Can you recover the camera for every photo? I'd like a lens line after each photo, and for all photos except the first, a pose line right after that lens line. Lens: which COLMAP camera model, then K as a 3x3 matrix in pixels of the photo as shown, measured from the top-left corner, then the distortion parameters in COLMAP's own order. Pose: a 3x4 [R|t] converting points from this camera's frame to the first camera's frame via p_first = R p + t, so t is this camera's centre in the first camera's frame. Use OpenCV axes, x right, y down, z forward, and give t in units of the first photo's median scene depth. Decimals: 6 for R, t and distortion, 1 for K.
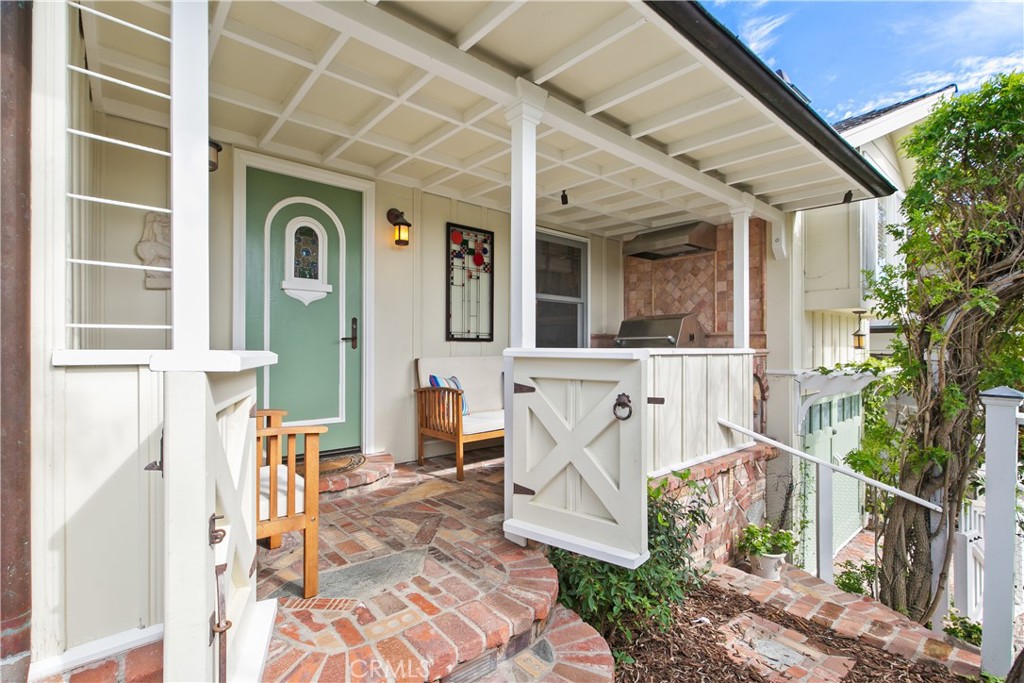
lens RADIAL K [[454.6, 0, 509.7], [0, 454.6, 344.9], [0, 0, 1]] dist [0.000473, -0.001662]
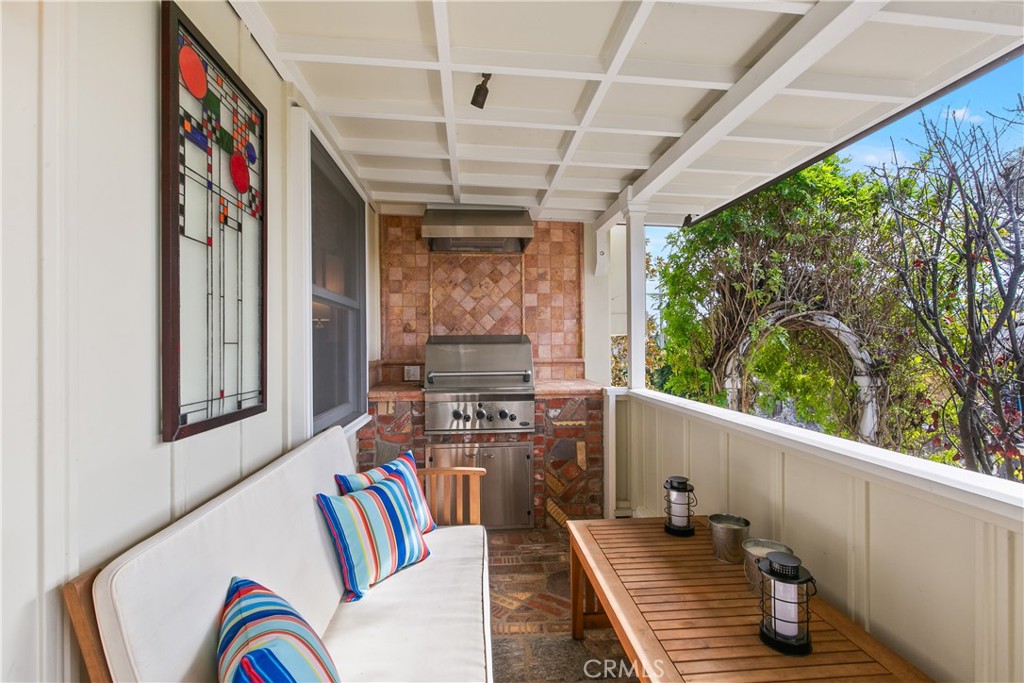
lens RADIAL K [[454.6, 0, 484.8], [0, 454.6, 342.4], [0, 0, 1]] dist [0.000473, -0.001662]
pose [[0.603278, -0.003398, 0.797524, -0.234828], [0.003309, 0.999993, 0.001758, -0.066344], [-0.797524, 0.001579, 0.603285, 0.682724]]
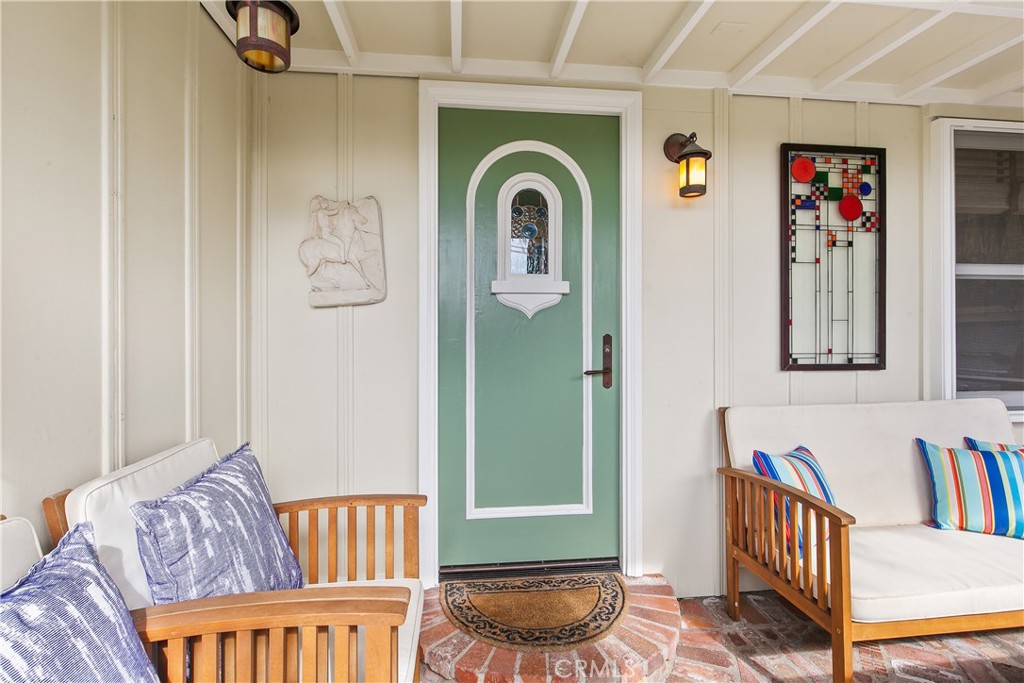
lens RADIAL K [[454.6, 0, 512.0], [0, 454.6, 333.3], [0, 0, 1]] dist [0.000473, -0.001662]
pose [[0.822653, -0.005014, -0.568522, -0.095481], [0.006327, 0.999980, 0.000335, -0.053265], [0.568509, -0.003873, 0.822668, 0.386847]]
